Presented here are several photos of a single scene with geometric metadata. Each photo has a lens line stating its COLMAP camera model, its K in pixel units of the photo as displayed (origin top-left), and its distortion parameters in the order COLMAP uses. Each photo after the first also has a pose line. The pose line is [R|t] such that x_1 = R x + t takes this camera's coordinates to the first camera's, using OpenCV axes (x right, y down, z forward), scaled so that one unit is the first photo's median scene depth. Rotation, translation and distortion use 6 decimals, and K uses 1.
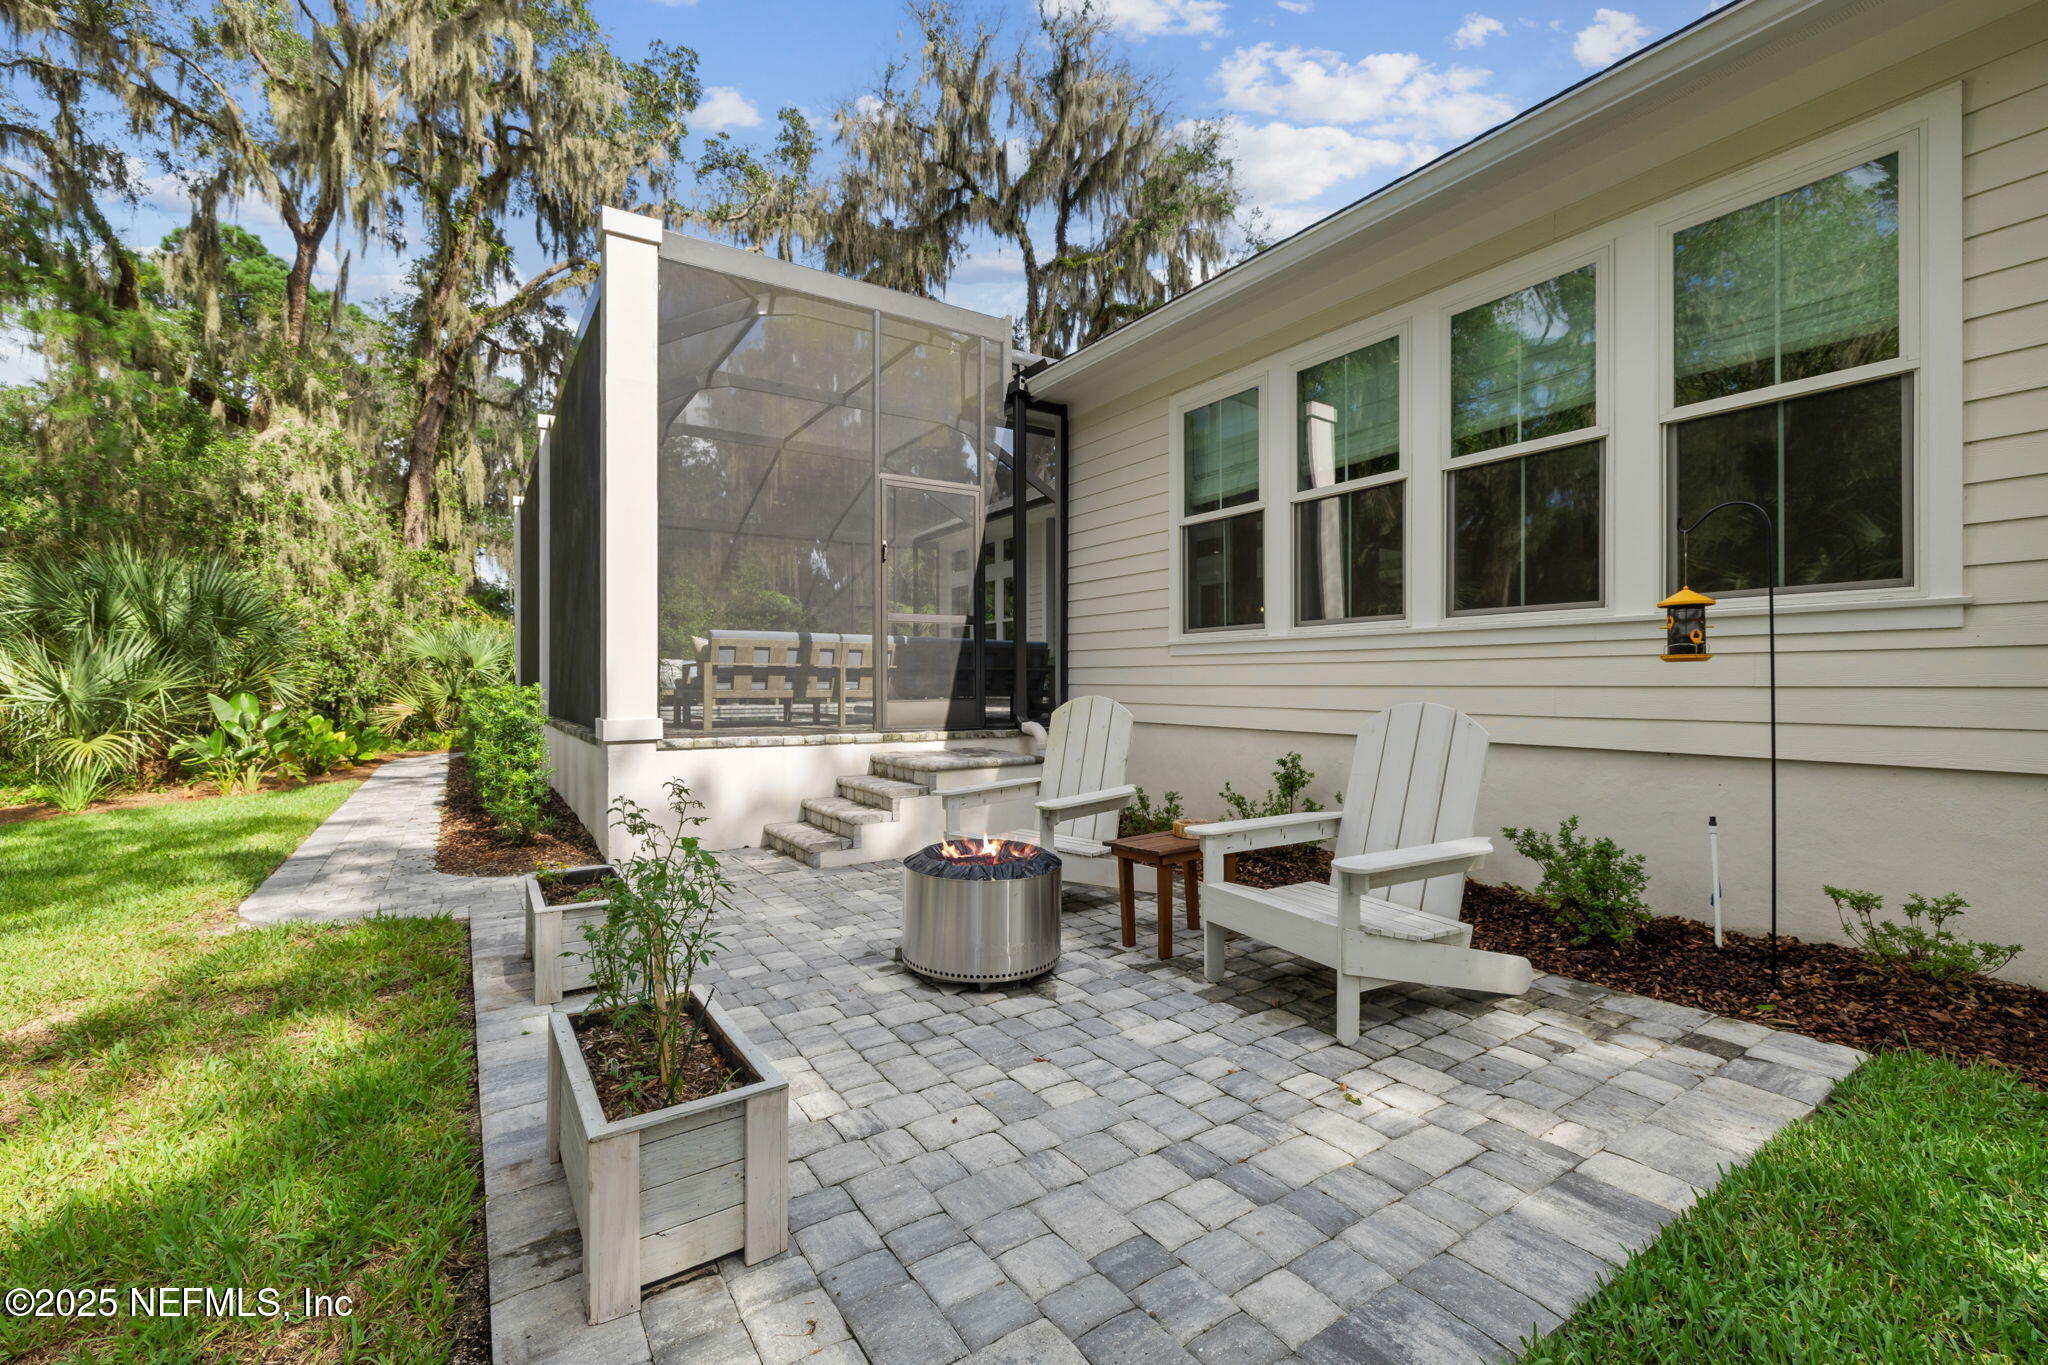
lens RADIAL K [[866.3, 0, 1030.3], [0, 866.3, 691.9], [0, 0, 1]] dist [0.000522, -0.000011]
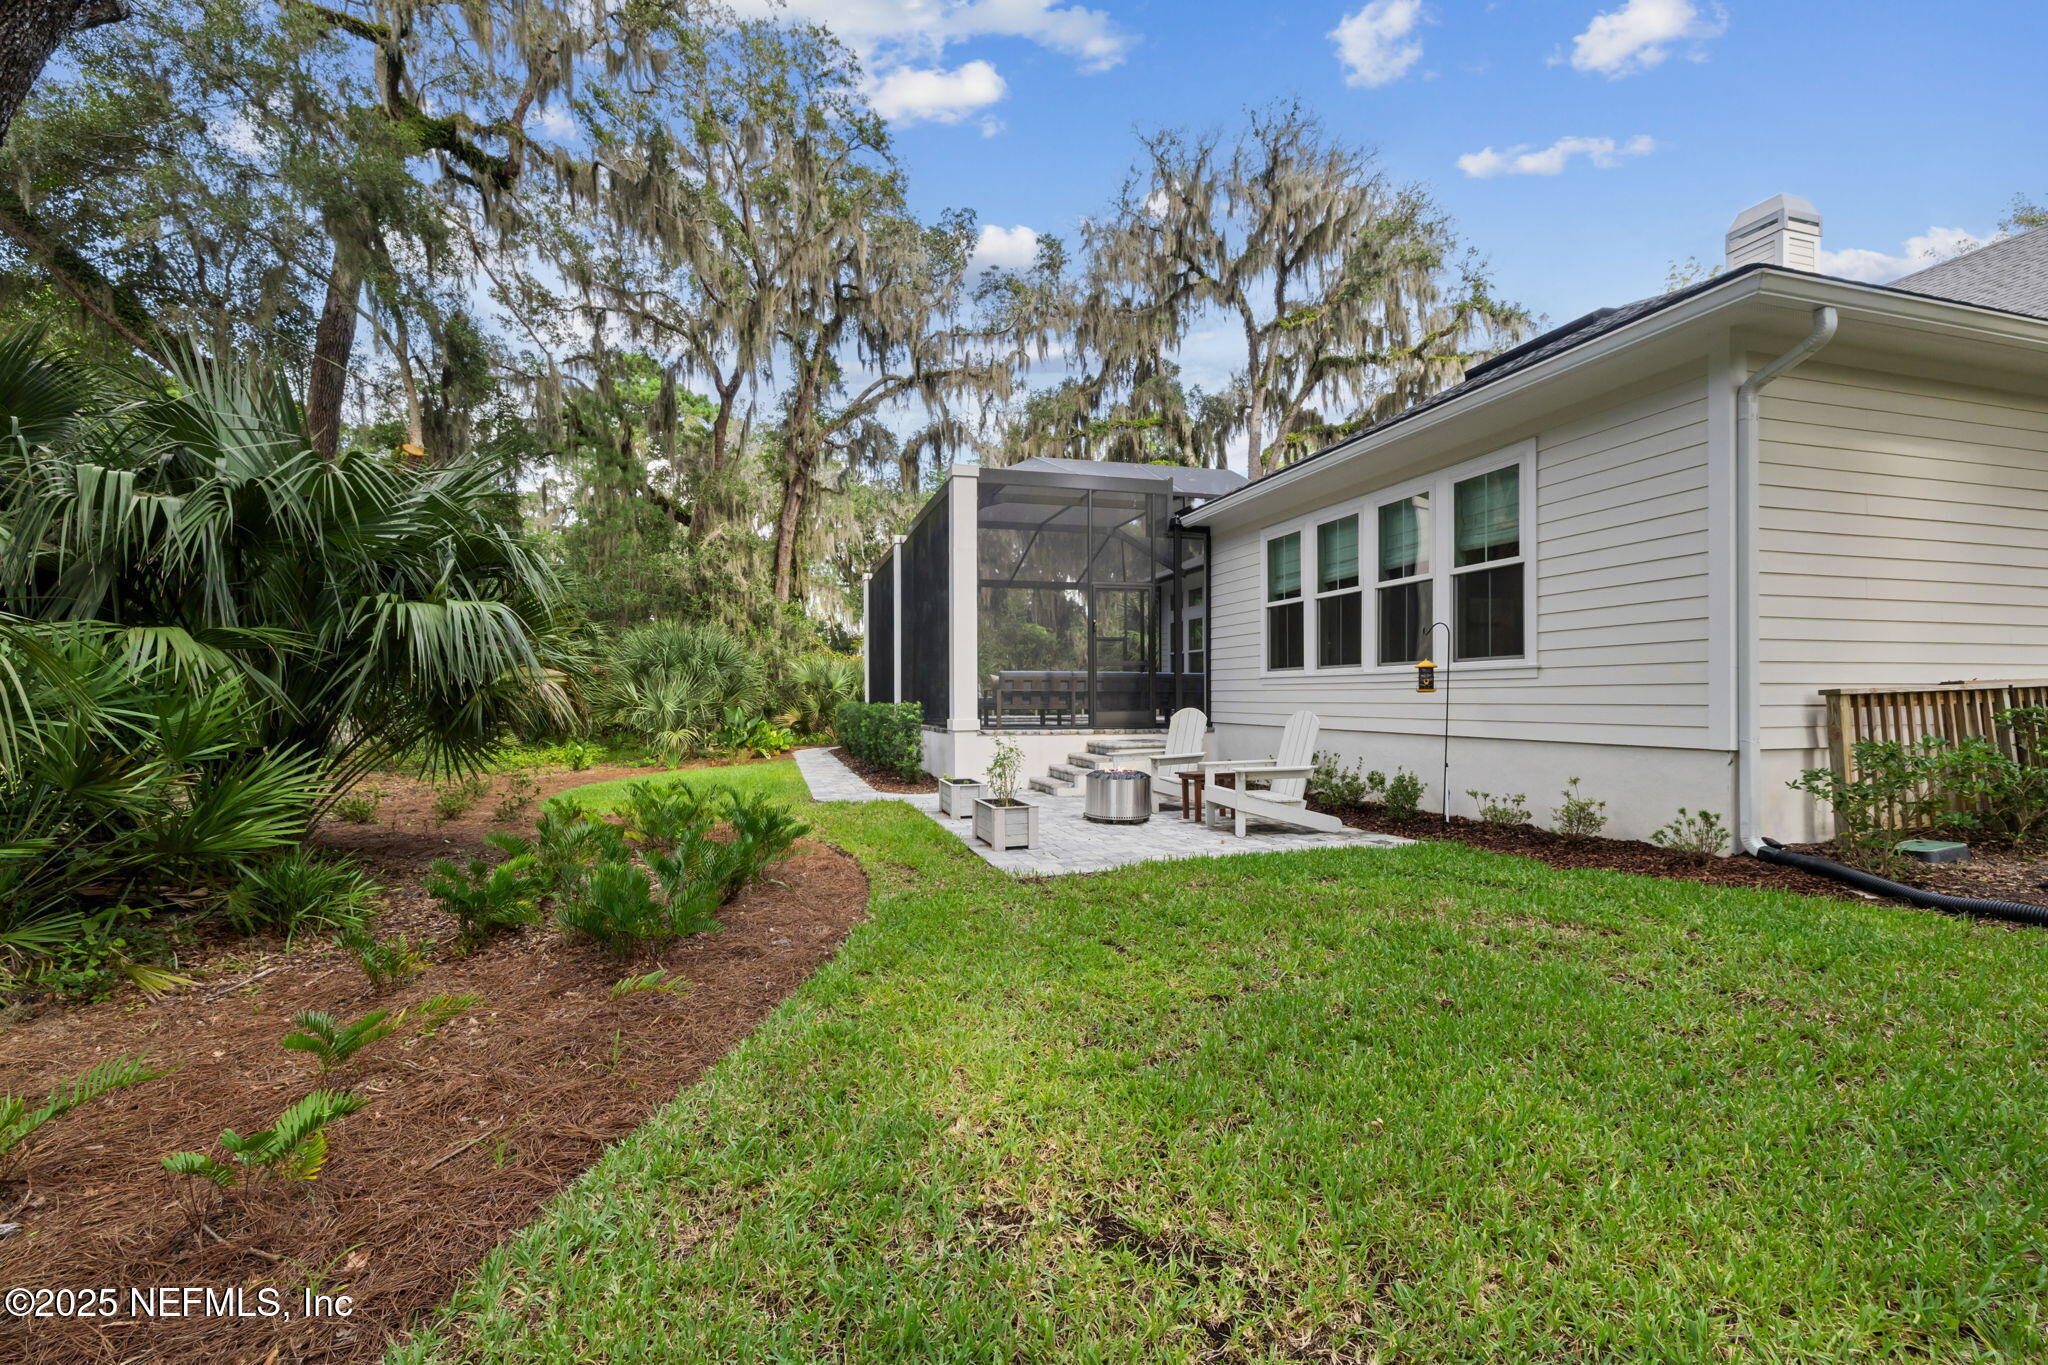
lens RADIAL K [[875.3, 0, 1022.6], [0, 875.3, 704.7], [0, 0, 1]] dist [-0.000239, -0.000053]
pose [[0.955976, 0.000643, -0.293443, 0.060262], [-0.001233, 0.999998, -0.001826, 0.000350], [0.293441, 0.002107, 0.955975, -0.209557]]
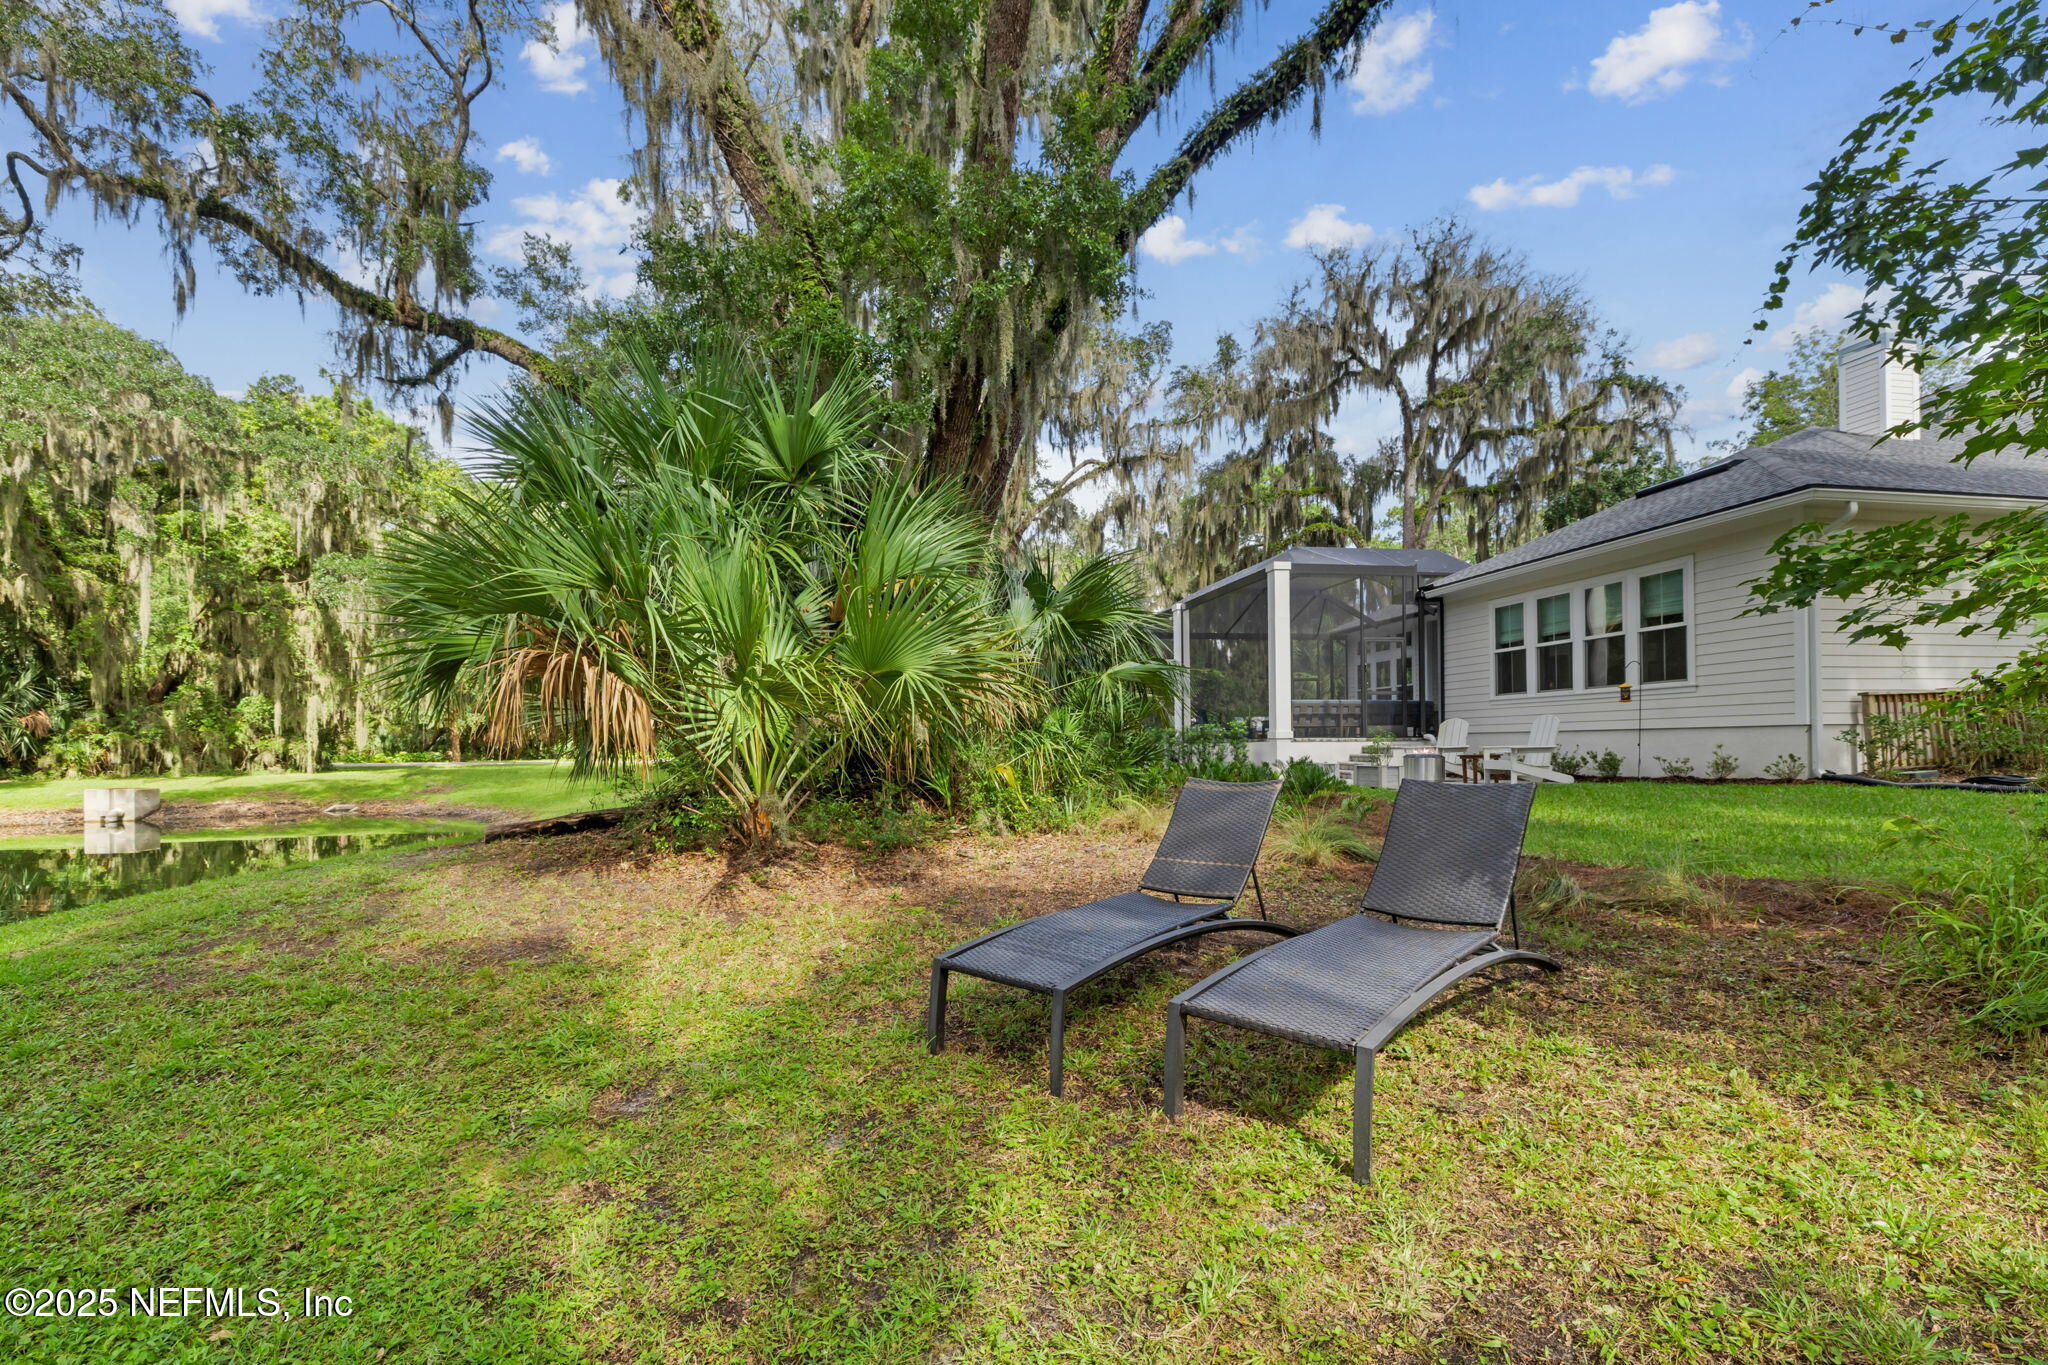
lens RADIAL K [[888.1, 0, 1024.6], [0, 888.1, 747.3], [0, 0, 1]] dist [0.000794, 0.000171]
pose [[0.924030, -0.009814, -0.382195, -0.028225], [0.007345, 0.999942, -0.007918, 0.025123], [0.382250, 0.004509, 0.924048, -0.518842]]
